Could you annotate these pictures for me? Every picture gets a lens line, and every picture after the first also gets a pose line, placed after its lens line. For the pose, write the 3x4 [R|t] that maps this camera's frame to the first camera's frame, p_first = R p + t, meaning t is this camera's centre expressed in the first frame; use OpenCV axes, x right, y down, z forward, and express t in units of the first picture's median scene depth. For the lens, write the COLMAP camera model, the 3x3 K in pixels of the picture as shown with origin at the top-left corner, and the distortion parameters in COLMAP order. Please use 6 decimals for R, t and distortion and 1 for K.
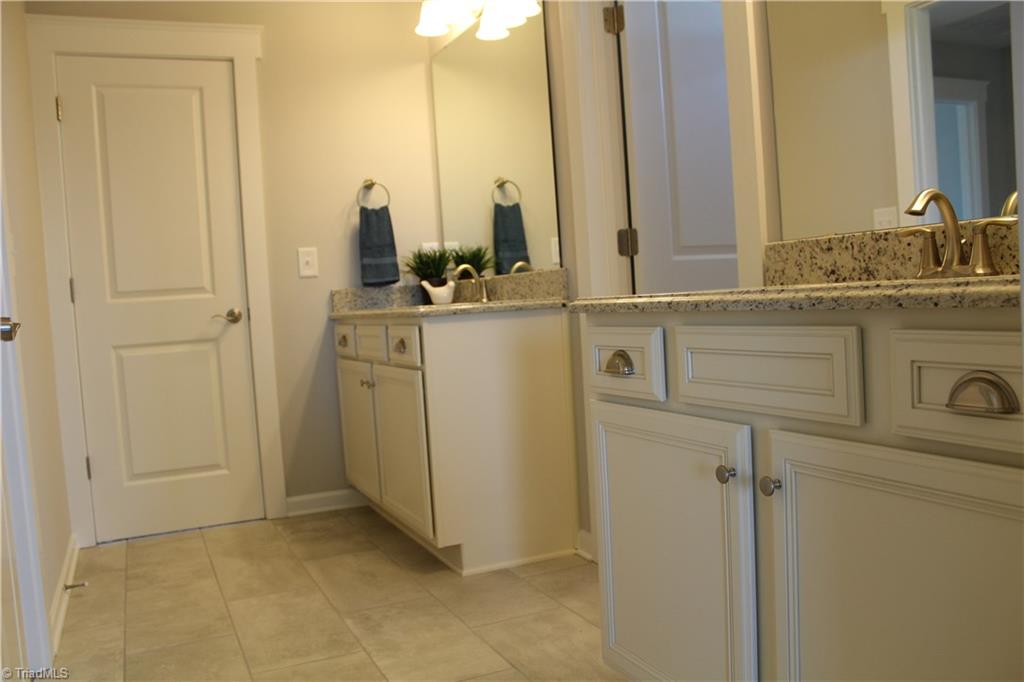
lens RADIAL K [[846.0, 0, 507.9], [0, 846.0, 345.1], [0, 0, 1]] dist [-0.187911, 0.199794]
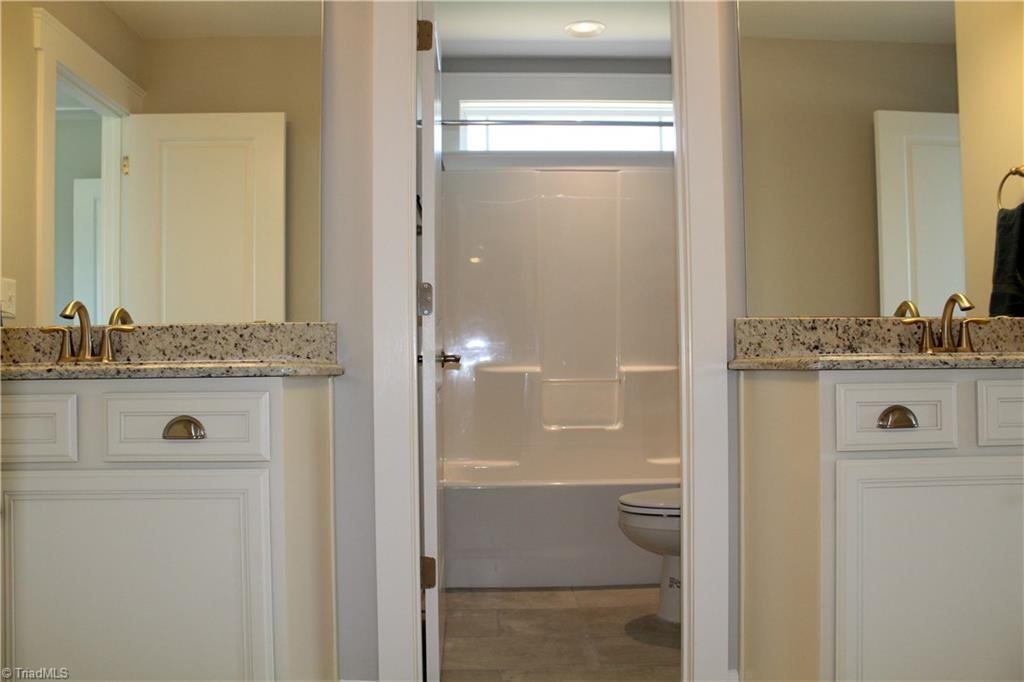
lens RADIAL K [[846.0, 0, 507.9], [0, 846.0, 345.1], [0, 0, 1]] dist [-0.187911, 0.199794]
pose [[0.405428, 0.099675, 0.908676, -0.901427], [0.034904, 0.991625, -0.124347, 0.043969], [-0.913460, 0.082130, 0.398554, 0.933062]]
